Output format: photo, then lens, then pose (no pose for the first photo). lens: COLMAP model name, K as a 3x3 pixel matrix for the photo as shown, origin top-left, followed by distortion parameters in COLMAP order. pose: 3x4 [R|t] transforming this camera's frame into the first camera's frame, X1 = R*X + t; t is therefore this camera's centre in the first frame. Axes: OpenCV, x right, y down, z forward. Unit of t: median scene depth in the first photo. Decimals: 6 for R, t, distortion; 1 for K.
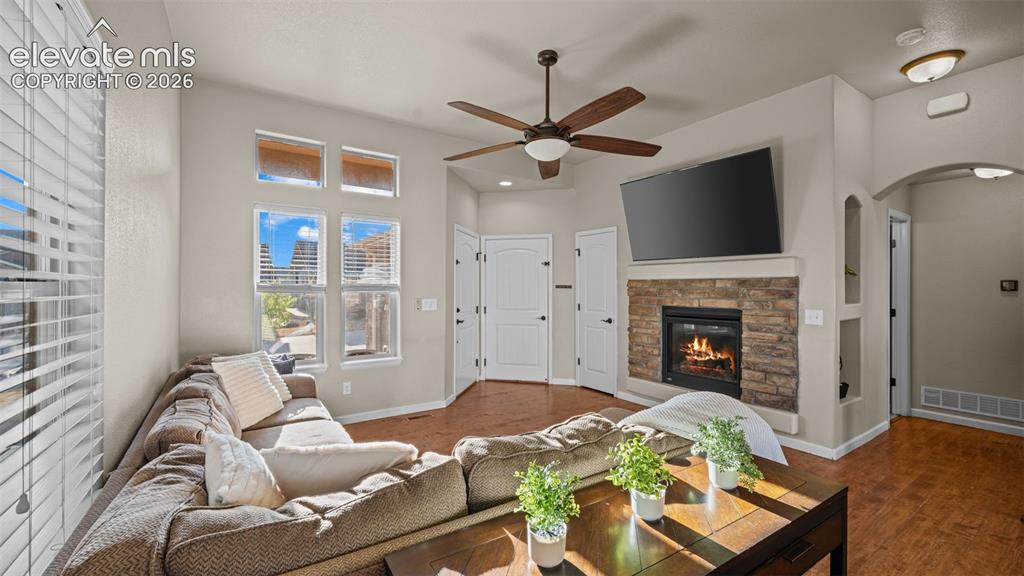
lens RADIAL K [[415.9, 0, 508.8], [0, 415.9, 283.5], [0, 0, 1]] dist [0.006991, -0.001286]
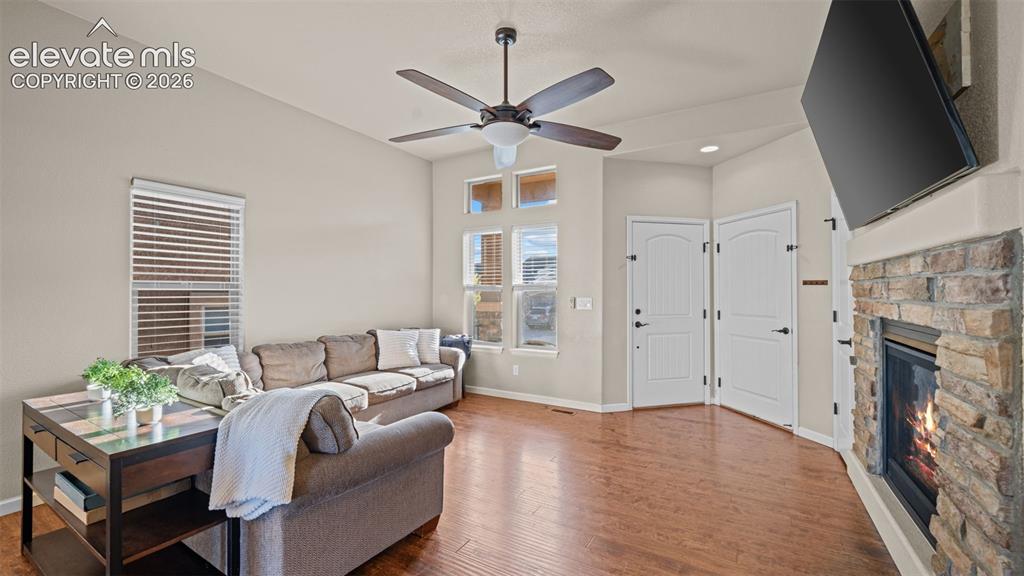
lens RADIAL K [[415.9, 0, 506.5], [0, 415.9, 283.8], [0, 0, 1]] dist [0.006991, -0.001286]
pose [[0.436484, -0.019692, -0.899496, 0.577568], [0.013189, 0.999793, -0.015488, 0.015441], [0.899615, -0.005103, 0.436654, 0.373282]]
